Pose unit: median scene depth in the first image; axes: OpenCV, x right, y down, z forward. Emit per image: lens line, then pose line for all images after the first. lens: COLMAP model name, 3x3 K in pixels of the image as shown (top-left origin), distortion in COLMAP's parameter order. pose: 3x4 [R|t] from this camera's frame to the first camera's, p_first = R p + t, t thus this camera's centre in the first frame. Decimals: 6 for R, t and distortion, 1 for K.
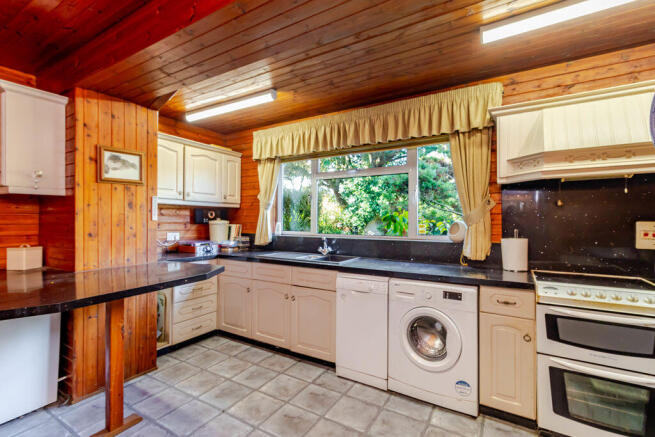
lens RADIAL K [[303.8, 0, 328.5], [0, 303.8, 218.9], [0, 0, 1]] dist [0.015599, 0.000750]
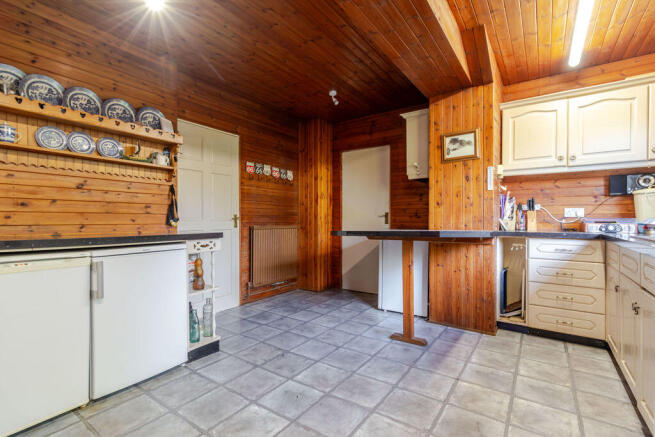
lens RADIAL K [[303.8, 0, 328.1], [0, 303.8, 218.7], [0, 0, 1]] dist [0.015599, 0.000750]
pose [[-0.068251, -0.007444, -0.997640, 0.541790], [-0.001384, 0.999972, -0.007367, 0.120218], [0.997667, 0.000878, -0.068260, 0.569958]]
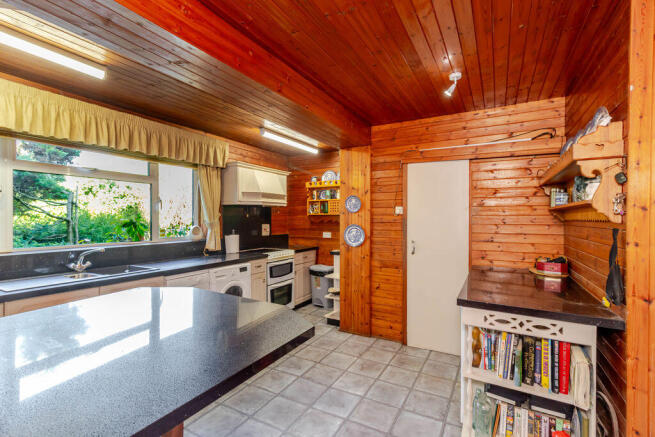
lens RADIAL K [[303.8, 0, 328.0], [0, 303.8, 219.8], [0, 0, 1]] dist [0.015599, 0.000750]
pose [[-0.033730, -0.005164, 0.999418, -1.128655], [0.000336, 0.999987, 0.005178, -0.031332], [-0.999431, 0.000510, -0.033728, 0.493852]]
